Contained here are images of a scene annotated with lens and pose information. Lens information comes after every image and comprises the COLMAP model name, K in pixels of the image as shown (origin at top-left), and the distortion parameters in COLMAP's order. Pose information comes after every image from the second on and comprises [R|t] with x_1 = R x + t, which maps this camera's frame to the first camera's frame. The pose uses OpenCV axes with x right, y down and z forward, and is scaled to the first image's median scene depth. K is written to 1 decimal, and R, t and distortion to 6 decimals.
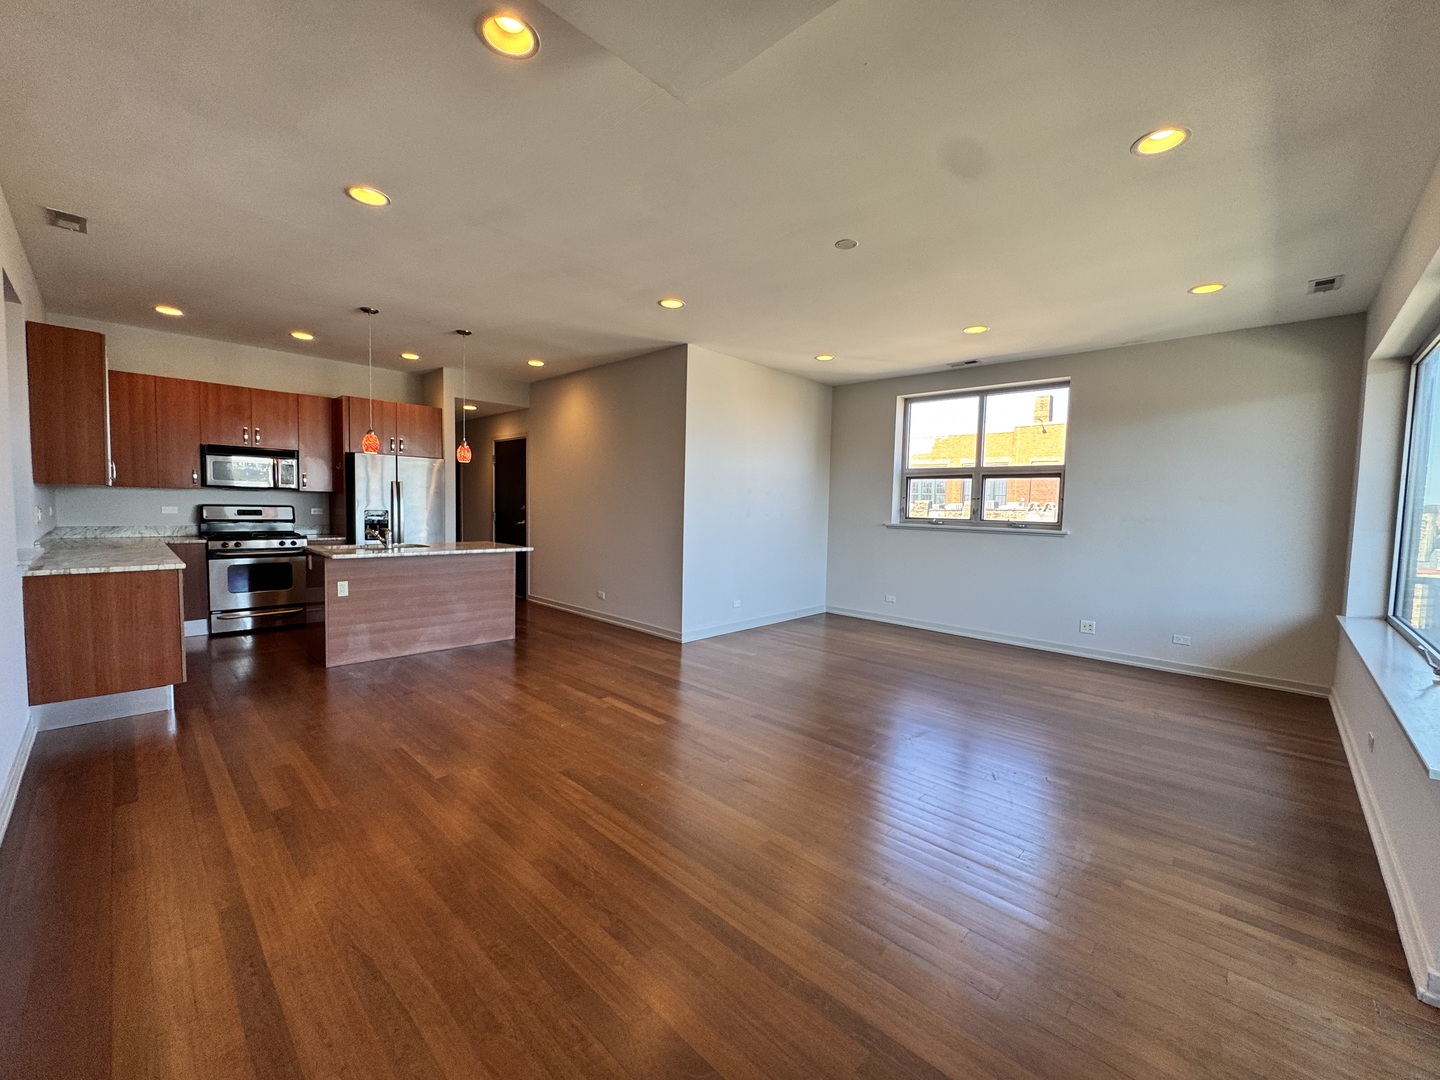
lens RADIAL K [[577.2, 0, 718.4], [0, 577.2, 540.6], [0, 0, 1]] dist [-0.002032, 0.000189]
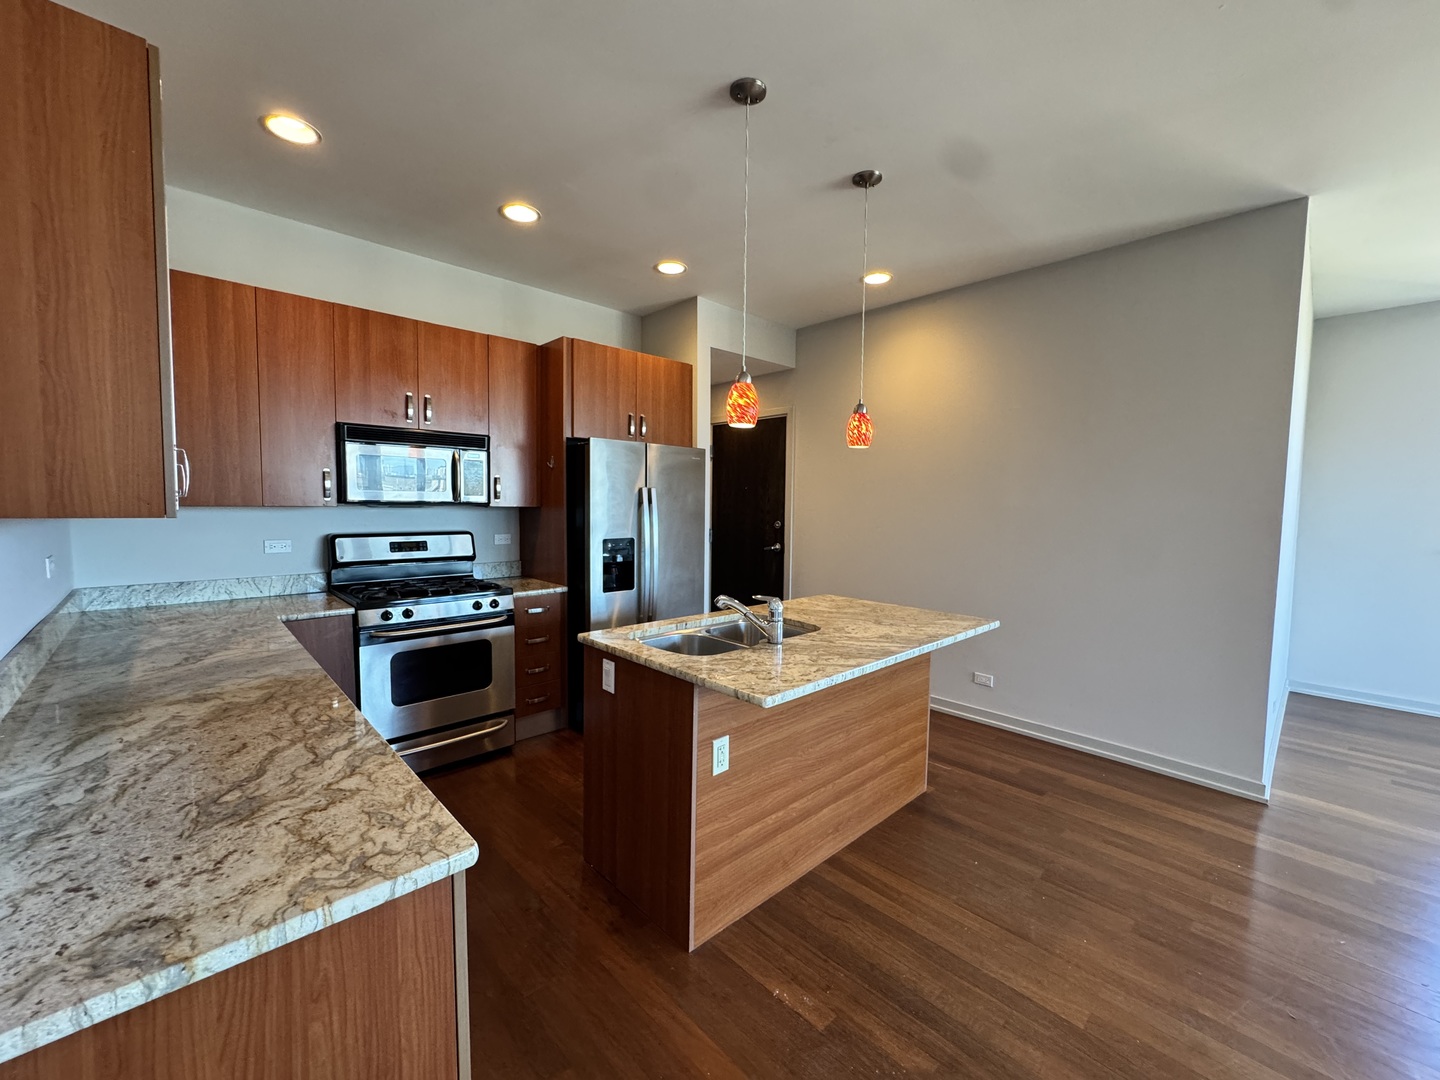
lens RADIAL K [[577.2, 0, 718.4], [0, 577.2, 540.6], [0, 0, 1]] dist [-0.002032, 0.000189]
pose [[0.998610, -0.008990, -0.051931, -0.500418], [0.009171, 0.999953, 0.003240, -0.055589], [0.051900, -0.003712, 0.998645, 0.469789]]
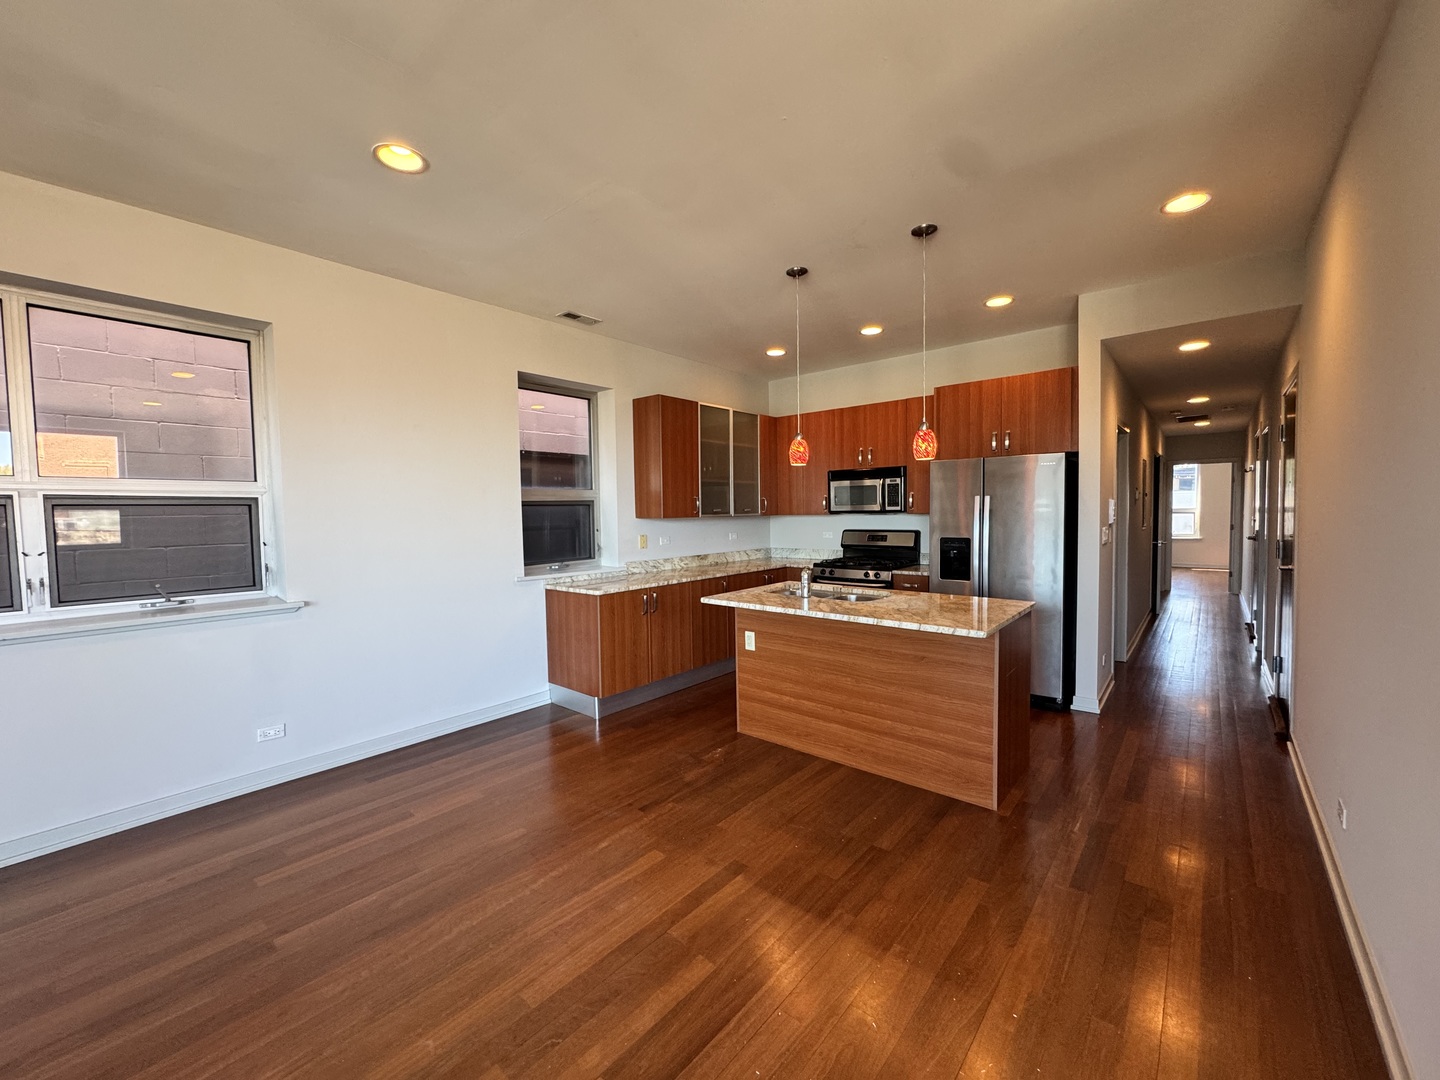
lens RADIAL K [[577.2, 0, 718.4], [0, 577.2, 540.6], [0, 0, 1]] dist [-0.002032, 0.000189]
pose [[0.055161, 0.025947, -0.998140, 0.109170], [-0.046674, 0.998636, 0.023381, -0.056492], [0.997386, 0.045298, 0.056297, 0.718849]]
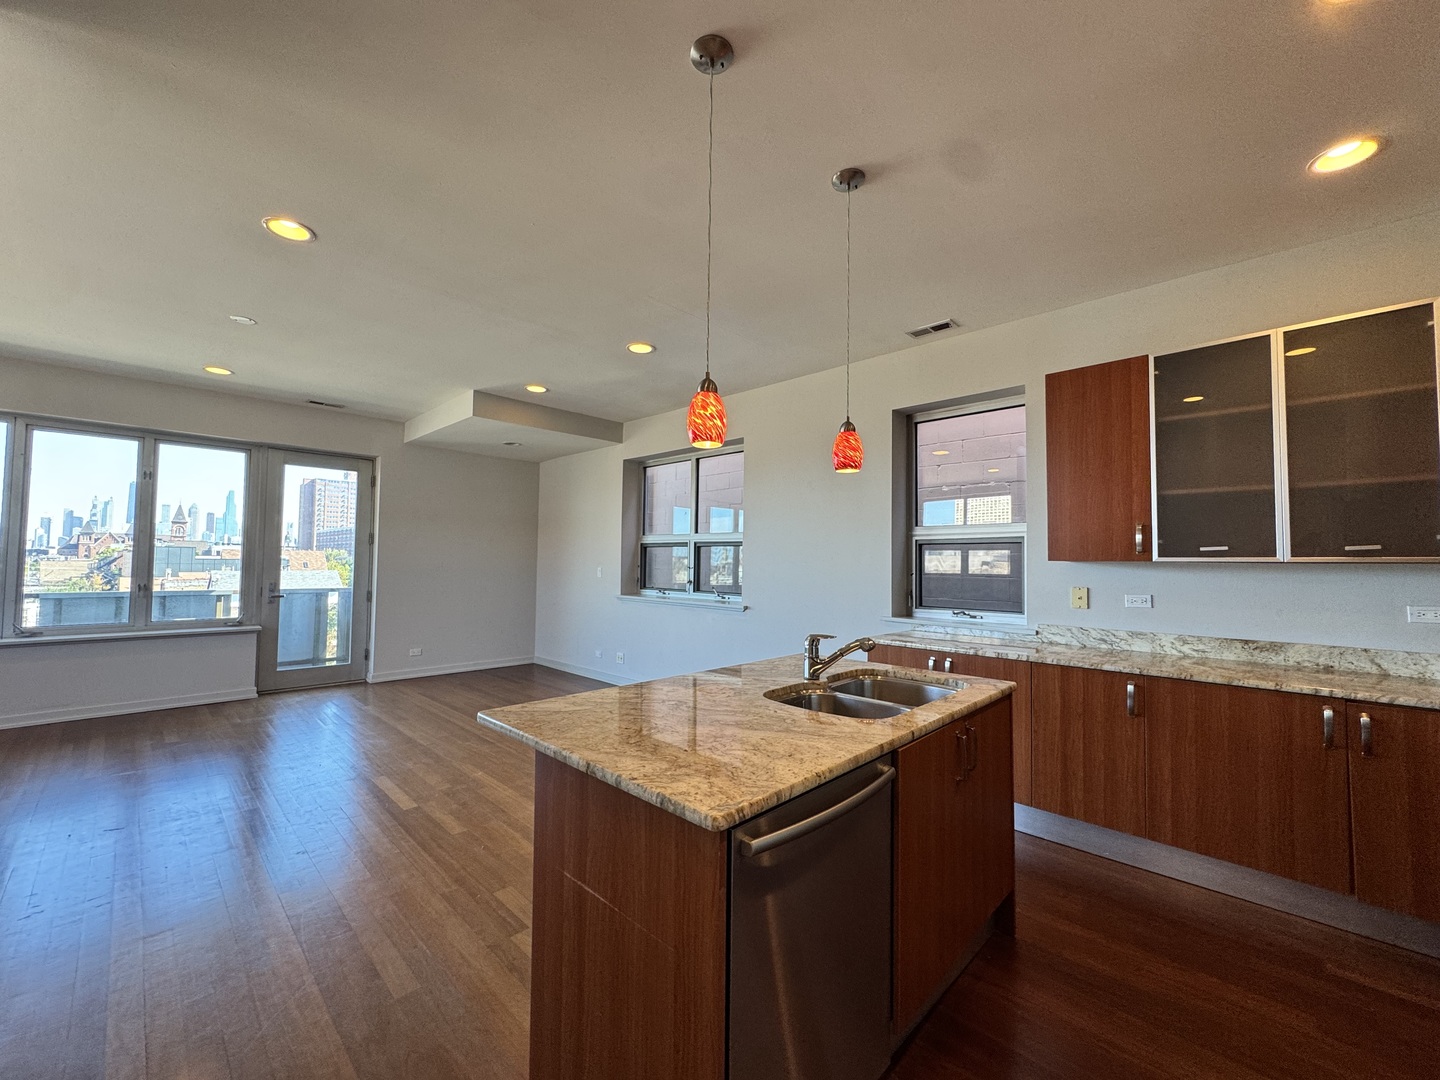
lens RADIAL K [[584.2, 0, 720.0], [0, 584.2, 540.0], [0, 0, 1]] dist [-0.000922, 0.000215]
pose [[-0.999167, -0.031054, 0.026476, -0.431817], [-0.030324, 0.999160, 0.027562, -0.090439], [-0.027310, 0.026736, -0.999269, 1.233283]]
